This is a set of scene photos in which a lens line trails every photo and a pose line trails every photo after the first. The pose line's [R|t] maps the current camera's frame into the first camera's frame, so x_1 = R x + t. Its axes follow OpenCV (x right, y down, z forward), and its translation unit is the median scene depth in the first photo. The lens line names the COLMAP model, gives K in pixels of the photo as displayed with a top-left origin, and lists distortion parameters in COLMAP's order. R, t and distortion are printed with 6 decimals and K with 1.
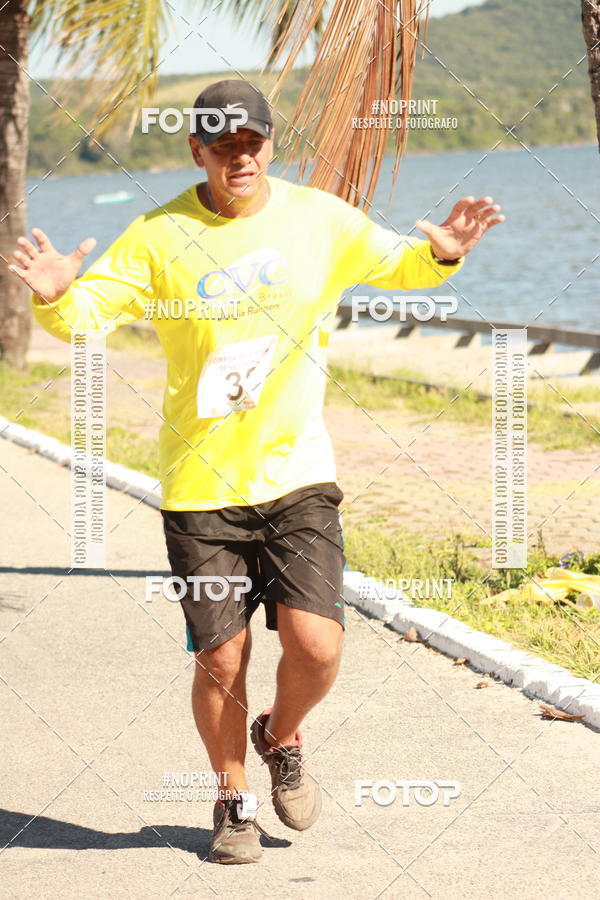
lens RADIAL K [[4708.6, 0, 352.3], [0, 4708.6, 416.7], [0, 0, 1]] dist [1.074623, 0.000000]
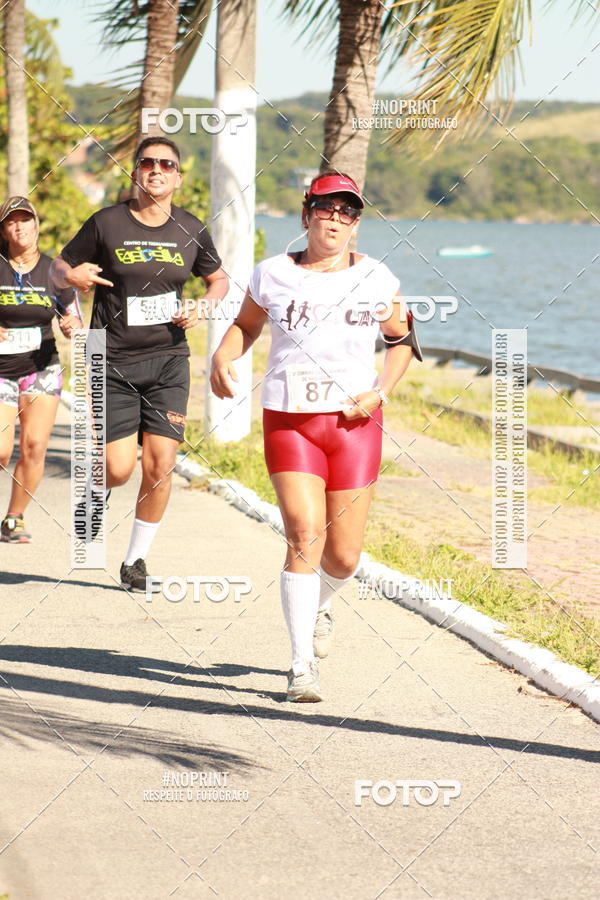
lens RADIAL K [[5109.5, 0, 332.4], [0, 5109.5, 424.0], [0, 0, 1]] dist [1.175056, 0.000000]
pose [[0.994722, 0.088814, -0.051385, -0.027468], [-0.090193, 0.995606, -0.025172, 0.005485], [0.048923, 0.029674, 0.998362, 0.168233]]
